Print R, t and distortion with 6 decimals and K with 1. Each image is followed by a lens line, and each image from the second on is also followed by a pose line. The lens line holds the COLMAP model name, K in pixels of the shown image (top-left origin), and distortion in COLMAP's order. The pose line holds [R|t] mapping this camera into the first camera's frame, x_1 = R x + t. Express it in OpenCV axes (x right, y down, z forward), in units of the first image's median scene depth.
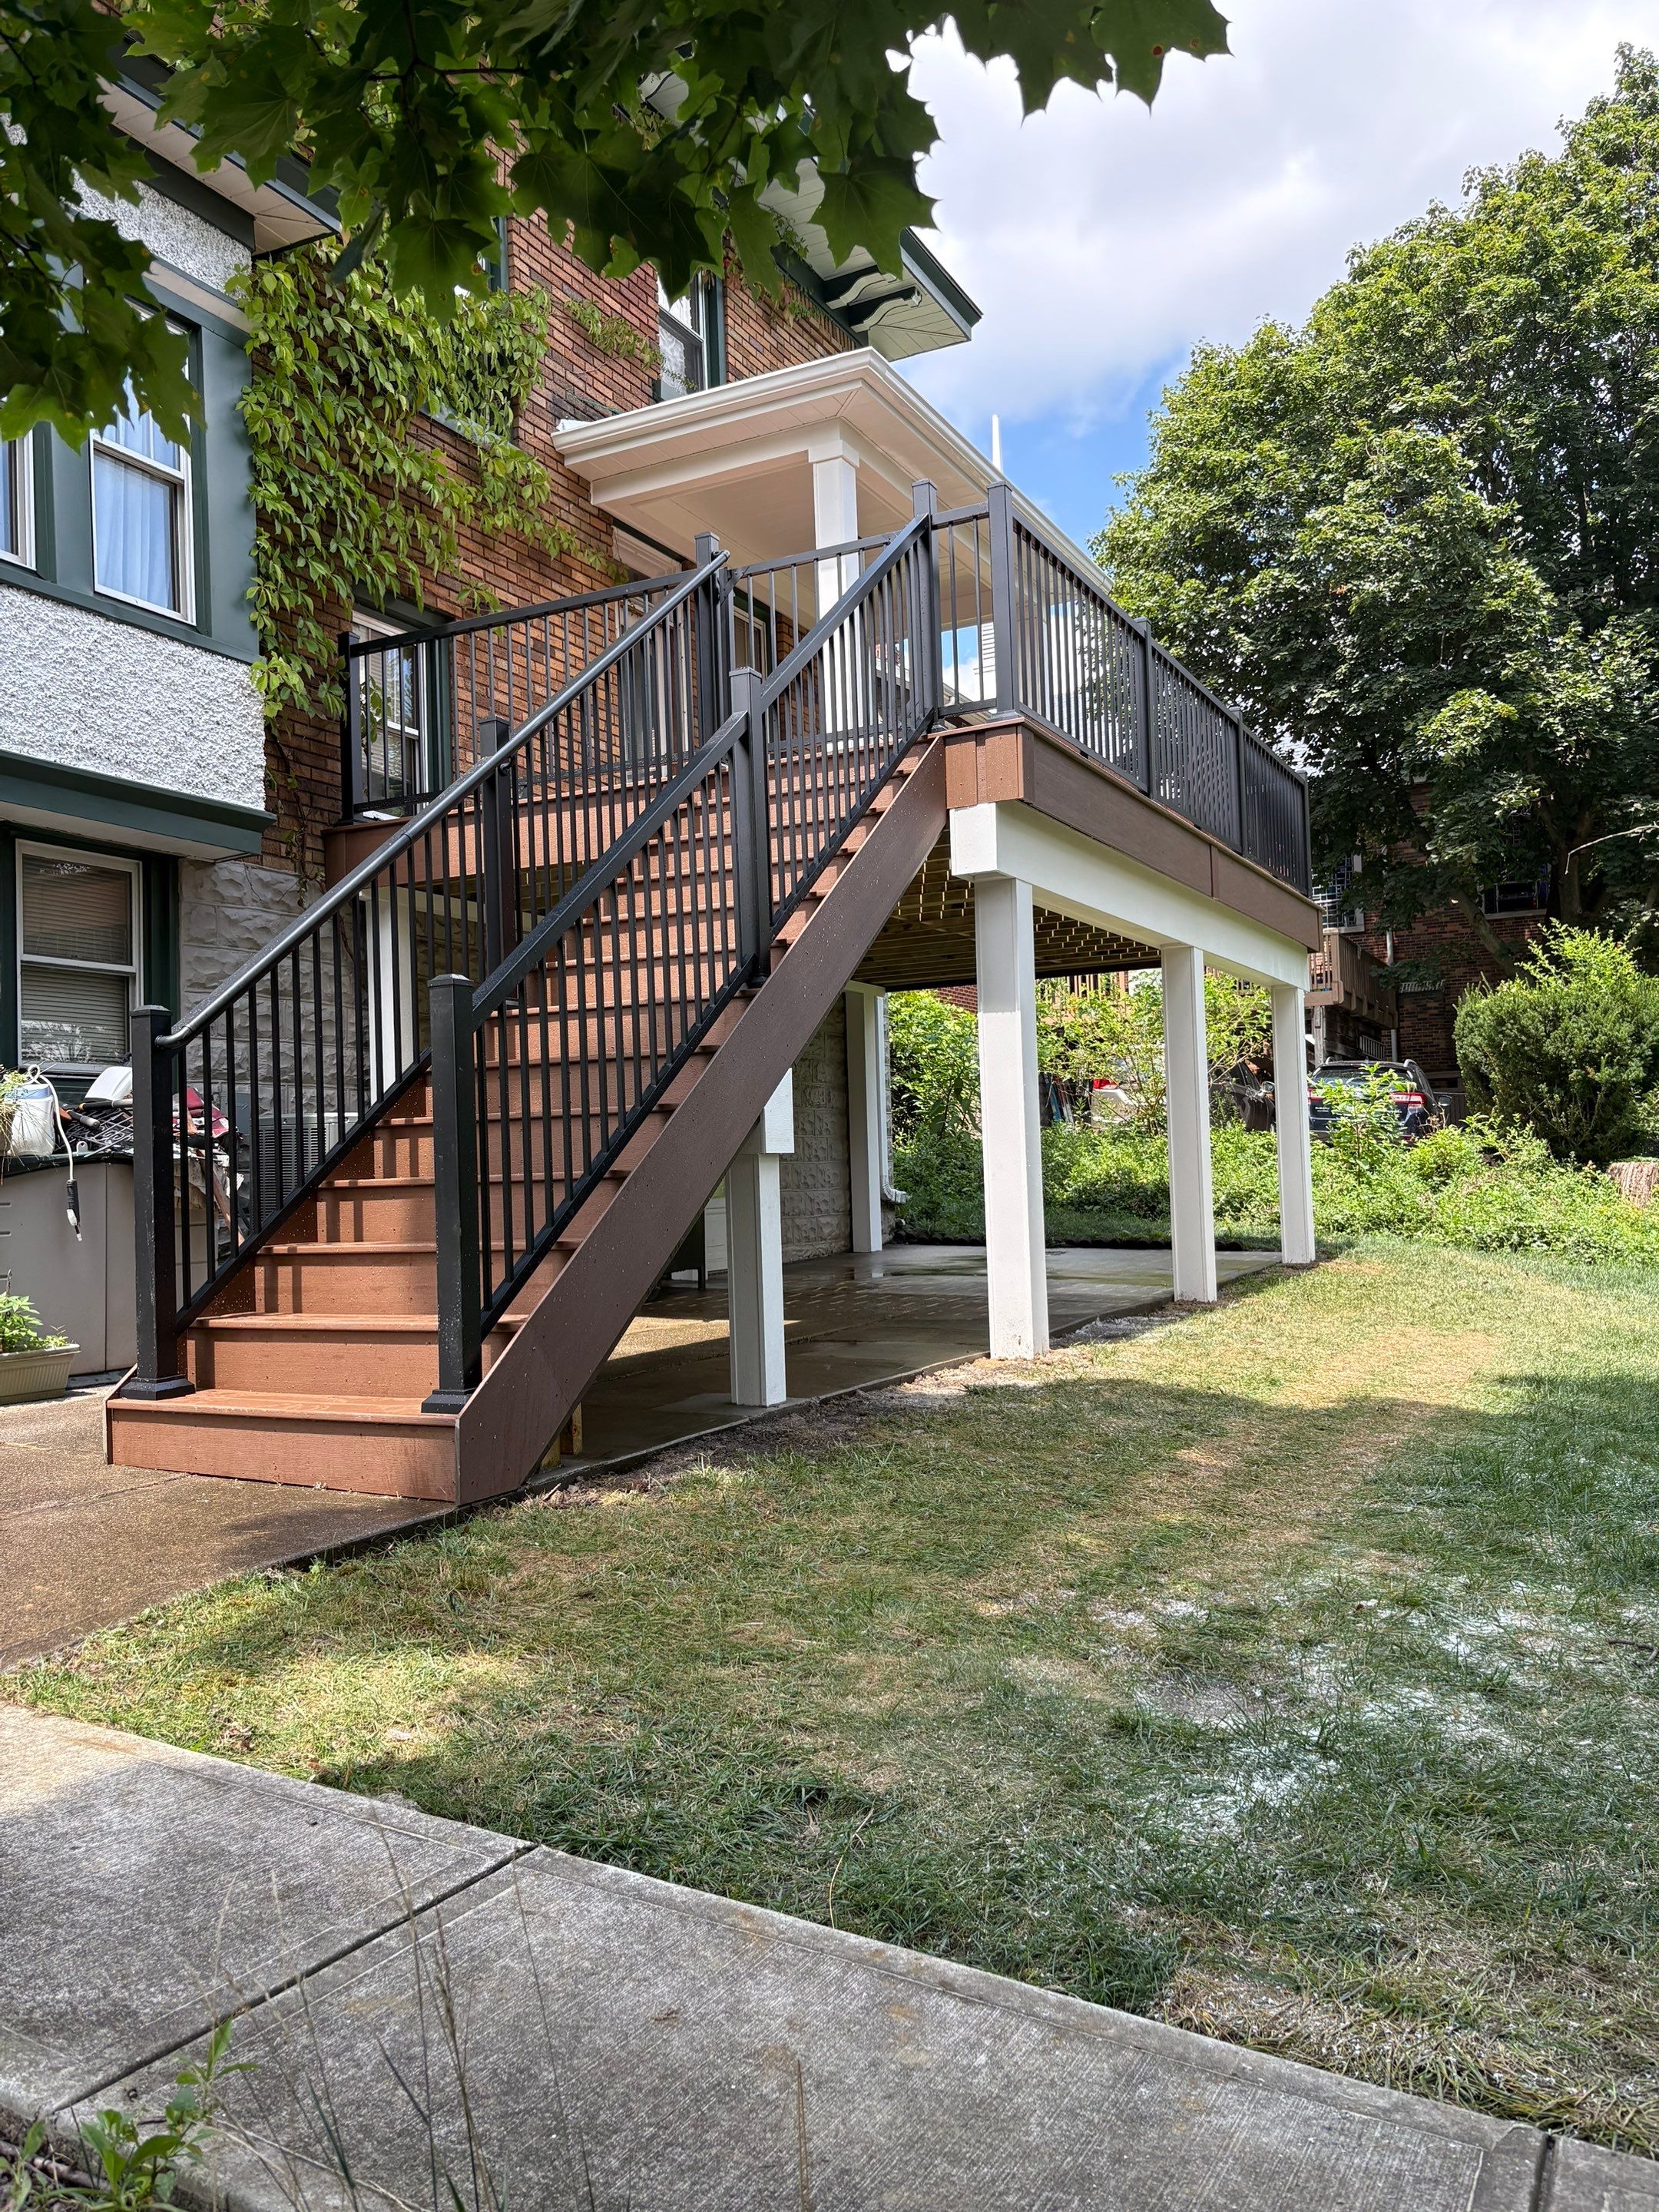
lens RADIAL K [[1687.8, 0, 828.5], [0, 1687.8, 1117.7], [0, 0, 1]] dist [0.034079, -0.029255]
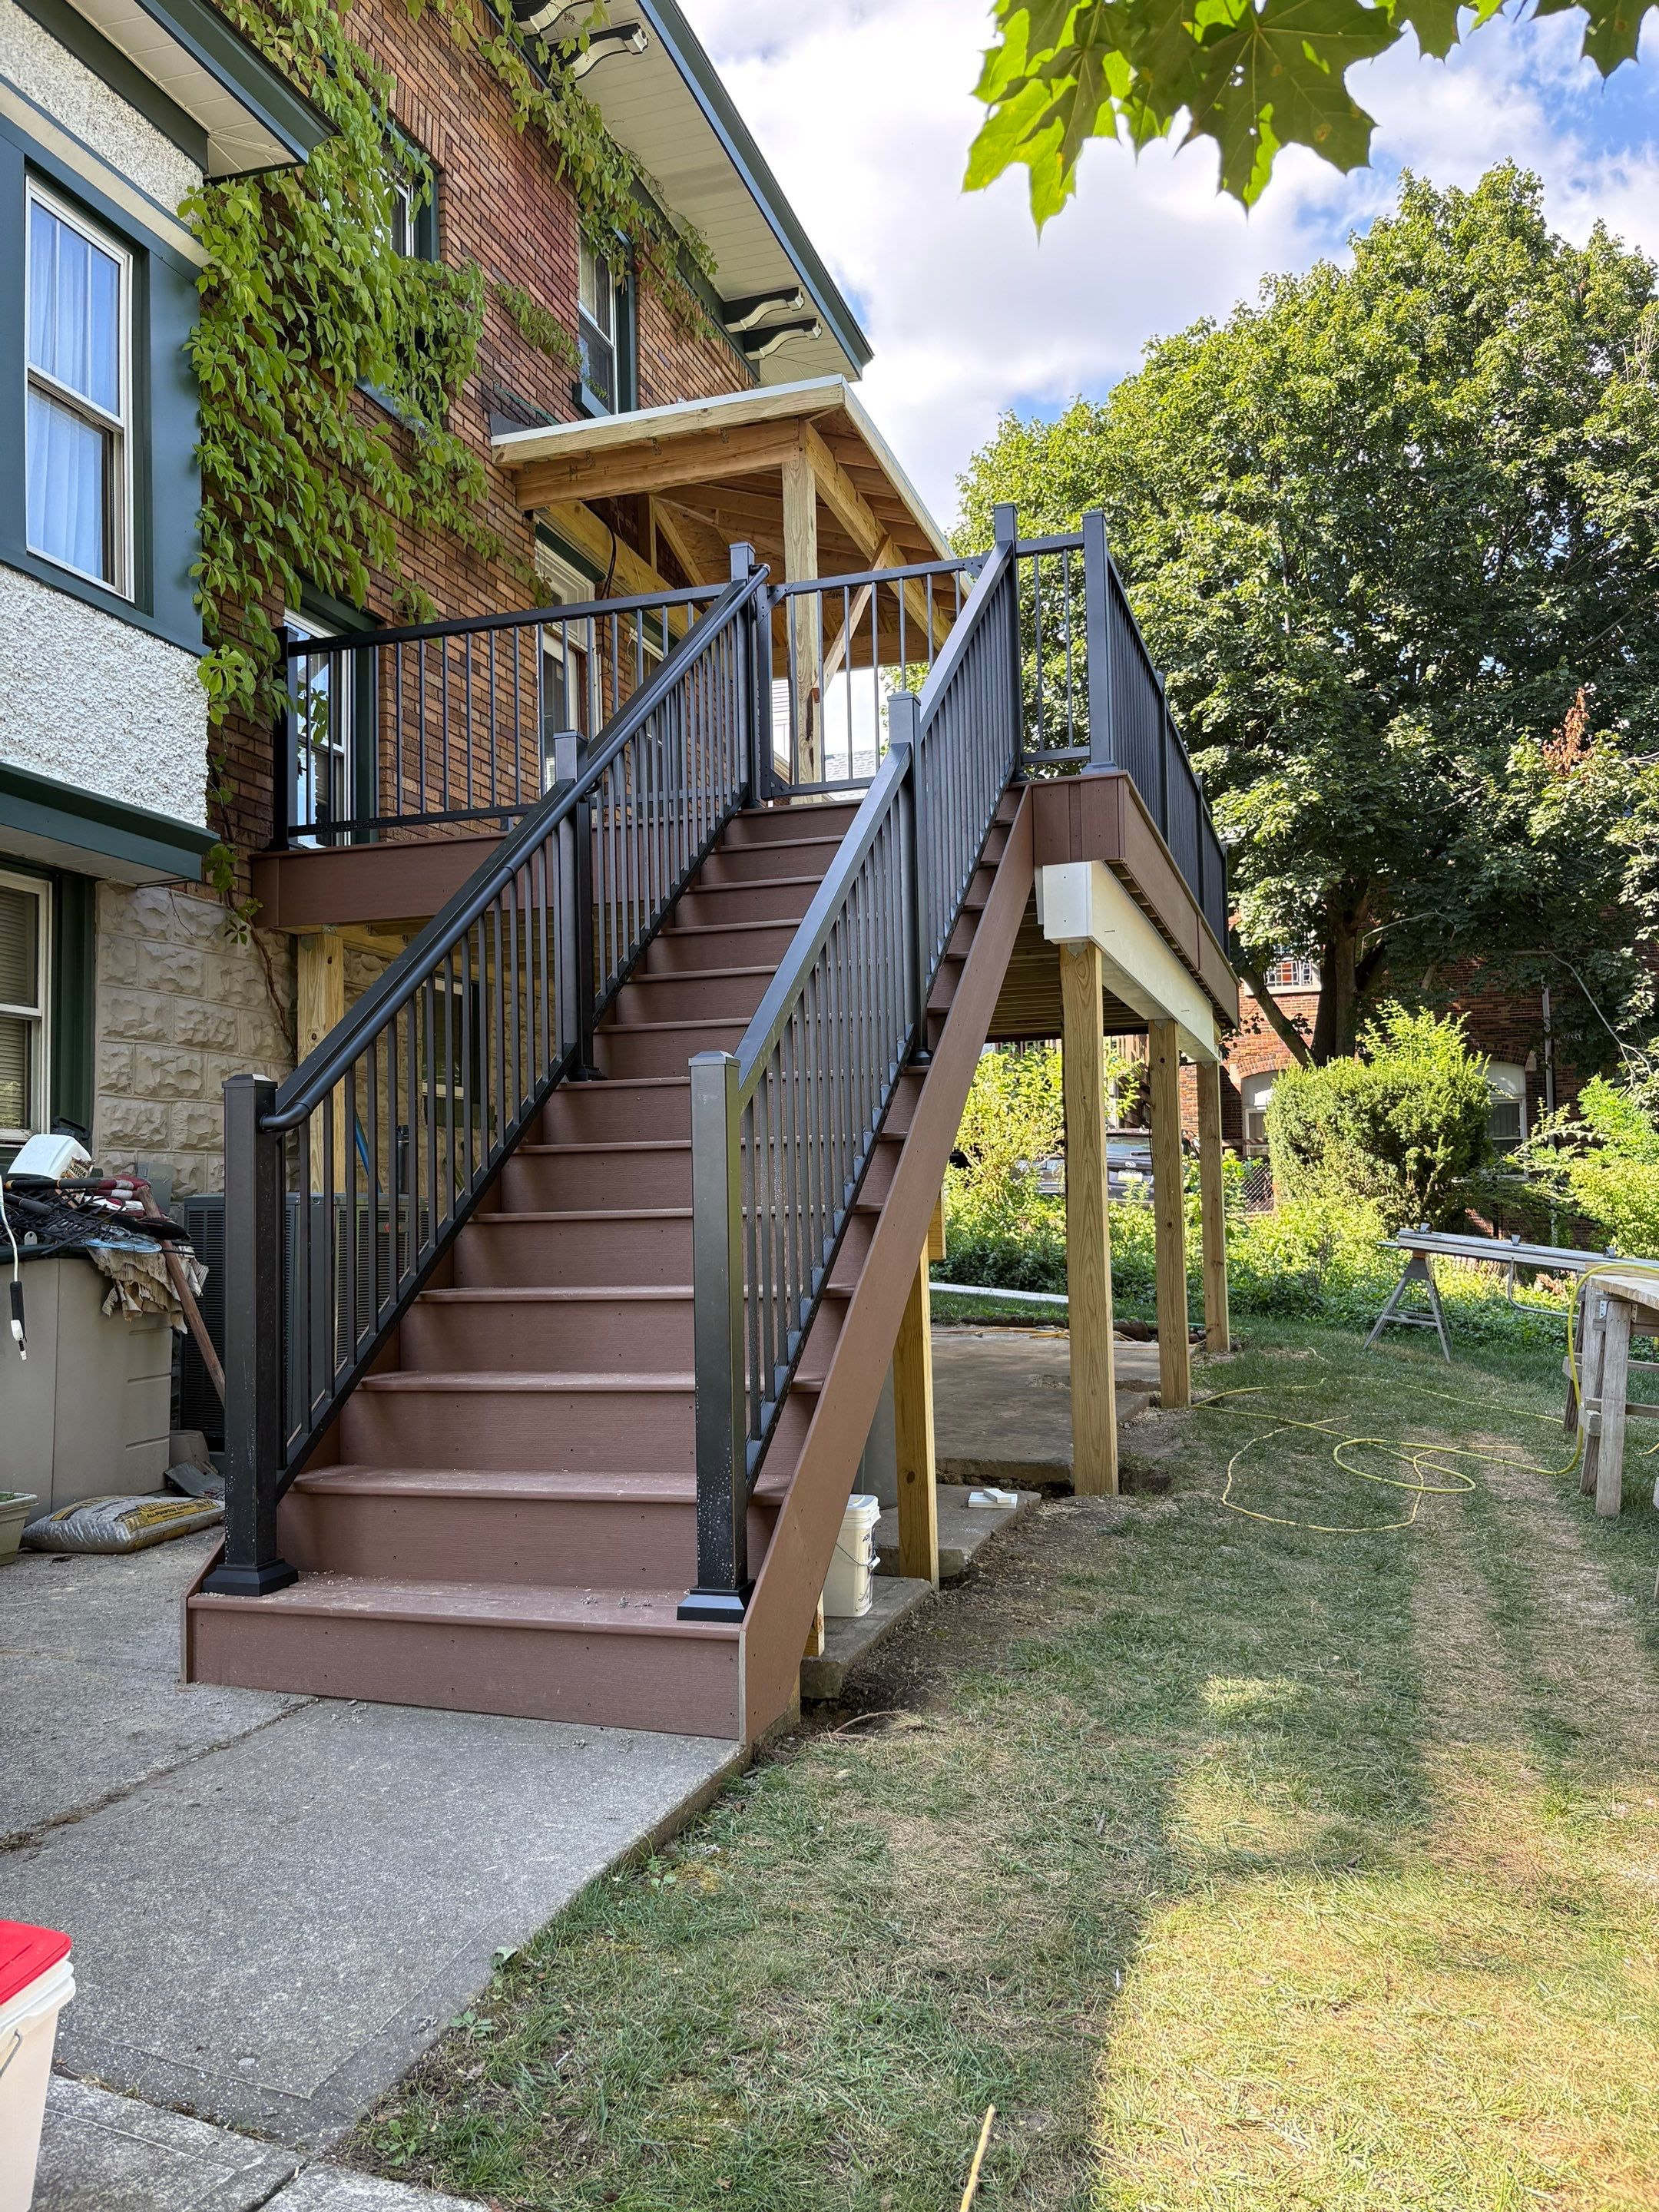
lens RADIAL K [[1687.8, 0, 835.4], [0, 1687.8, 1130.2], [0, 0, 1]] dist [0.034079, -0.029255]
pose [[0.985105, 0.021309, 0.170626, -0.123370], [-0.017197, 0.999526, -0.025542, -0.011675], [-0.171089, 0.022227, 0.985005, 0.091495]]
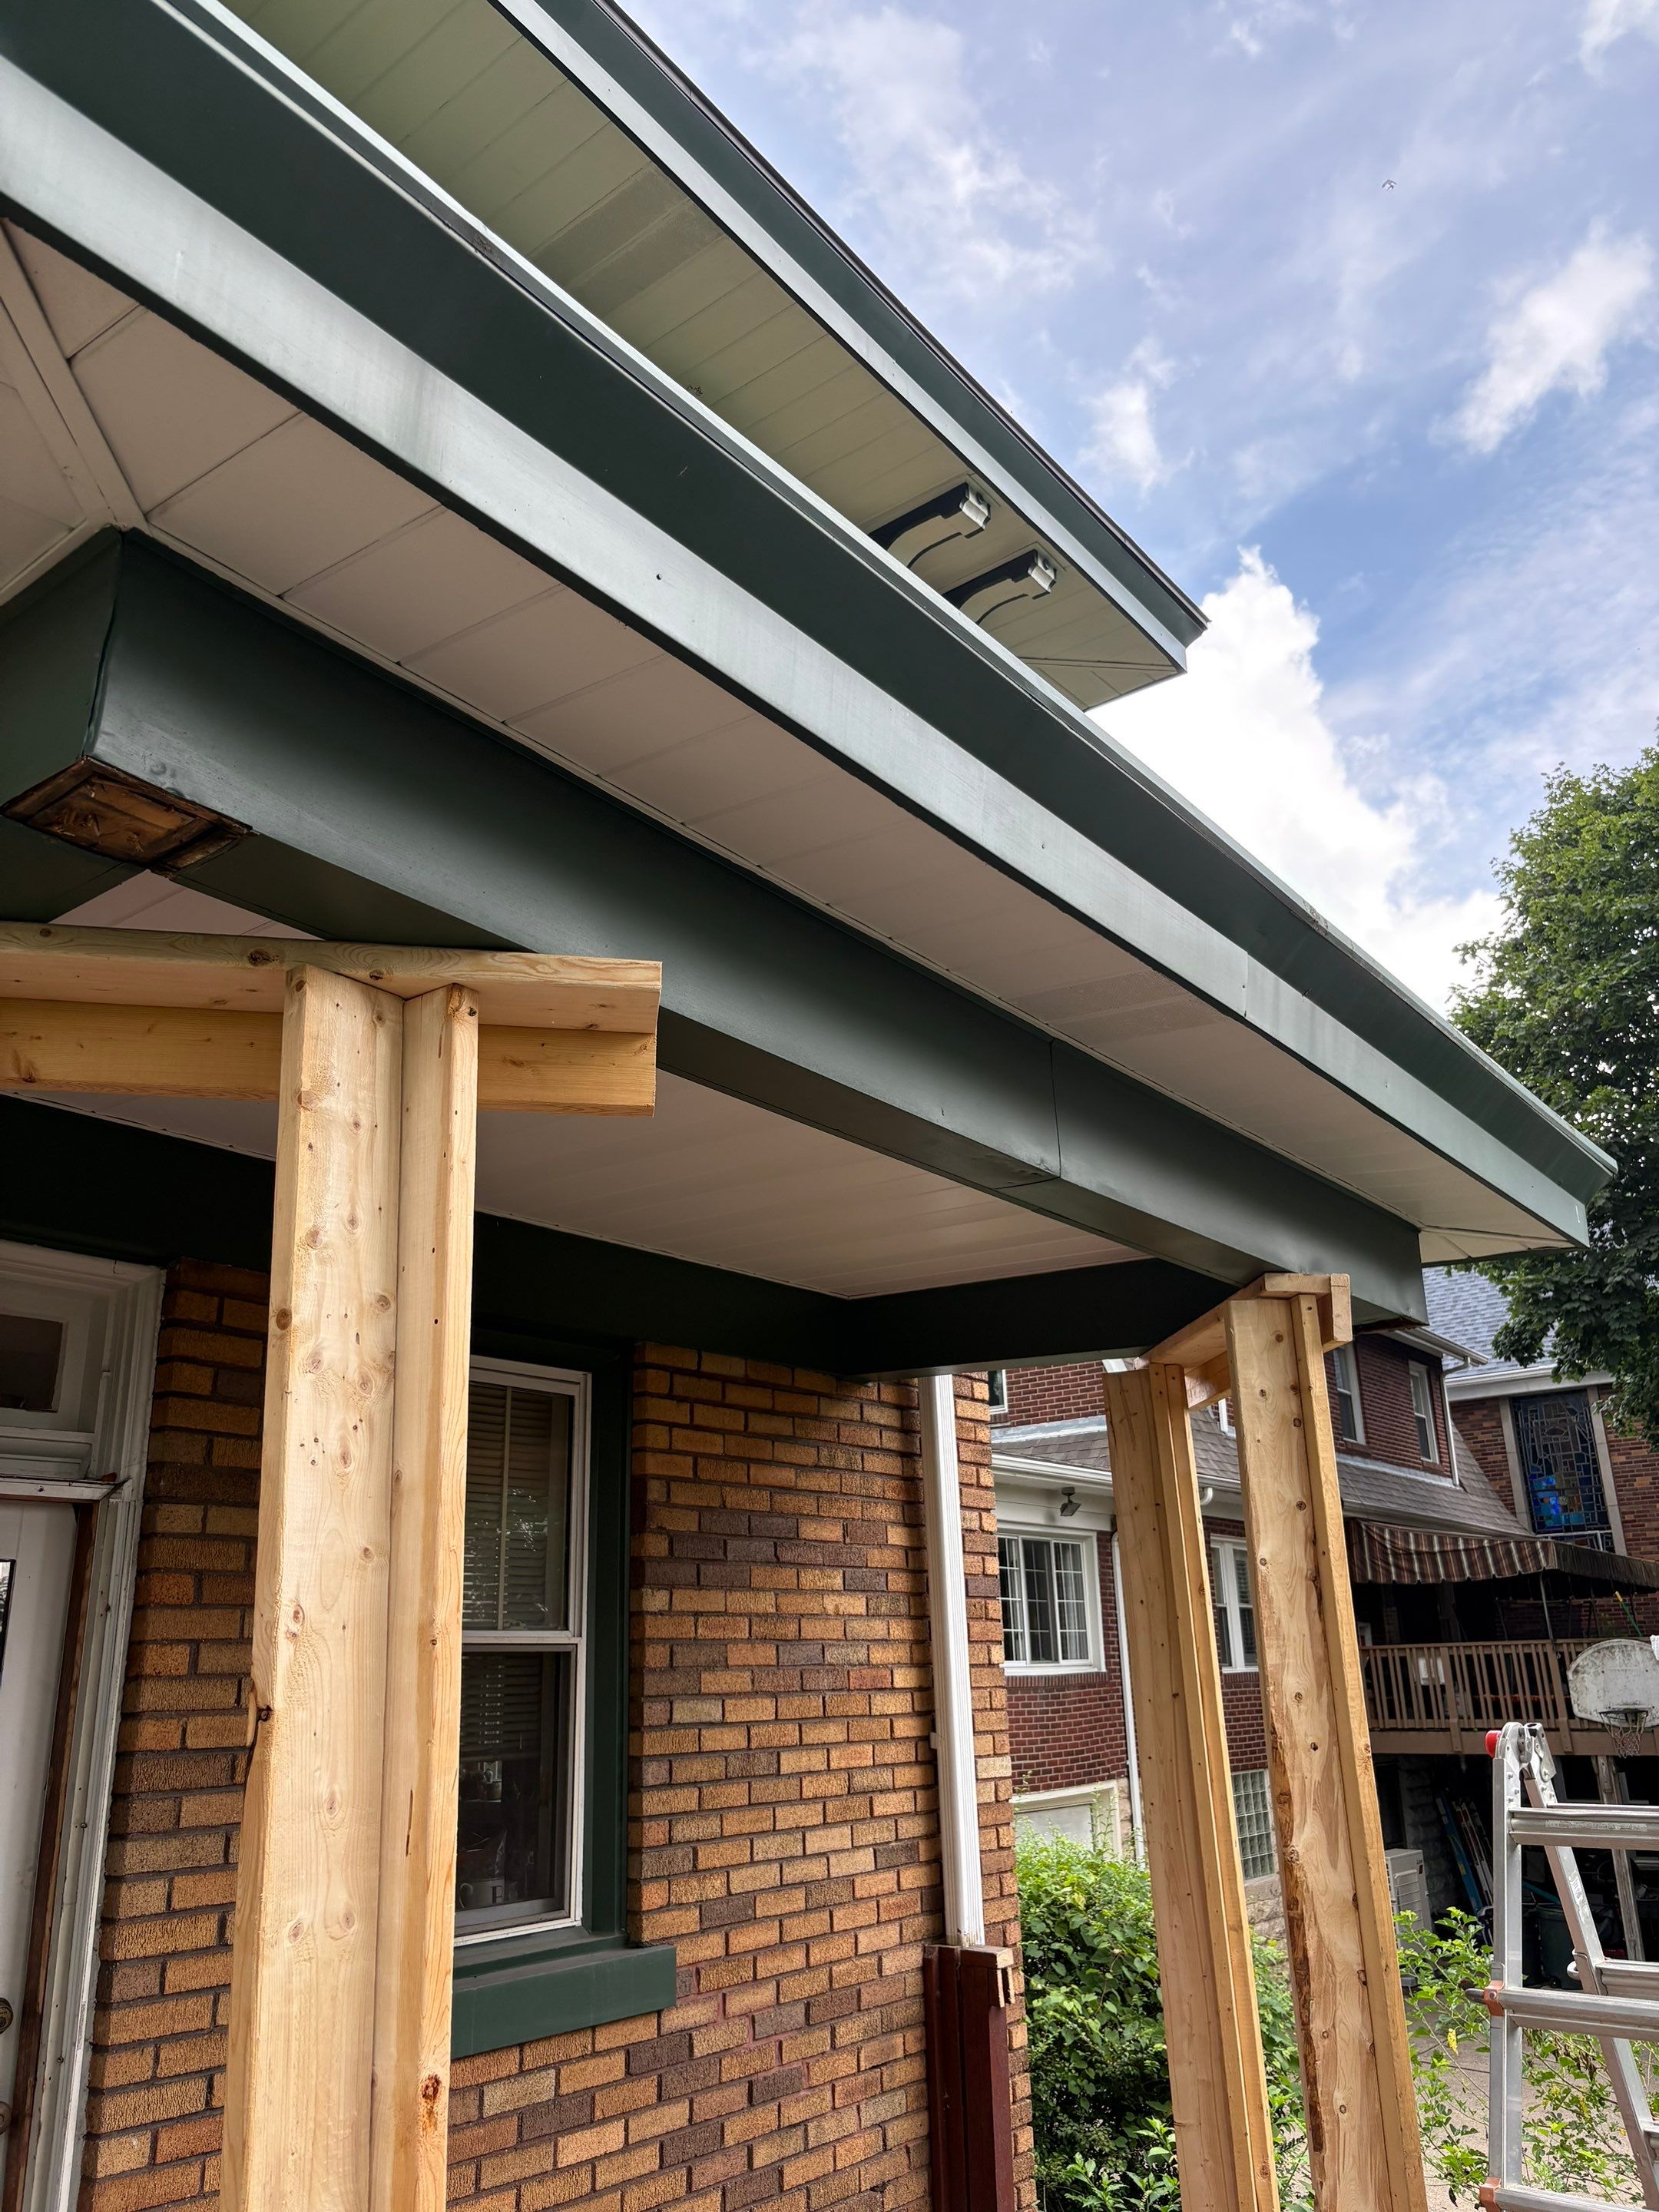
lens RADIAL K [[1687.8, 0, 839.0], [0, 1687.8, 1119.5], [0, 0, 1]] dist [0.034079, -0.029255]
pose [[0.982879, -0.055173, -0.175800, 0.093650], [0.003370, 0.959339, -0.282238, -0.303964], [0.184223, 0.276813, 0.943099, 0.834609]]
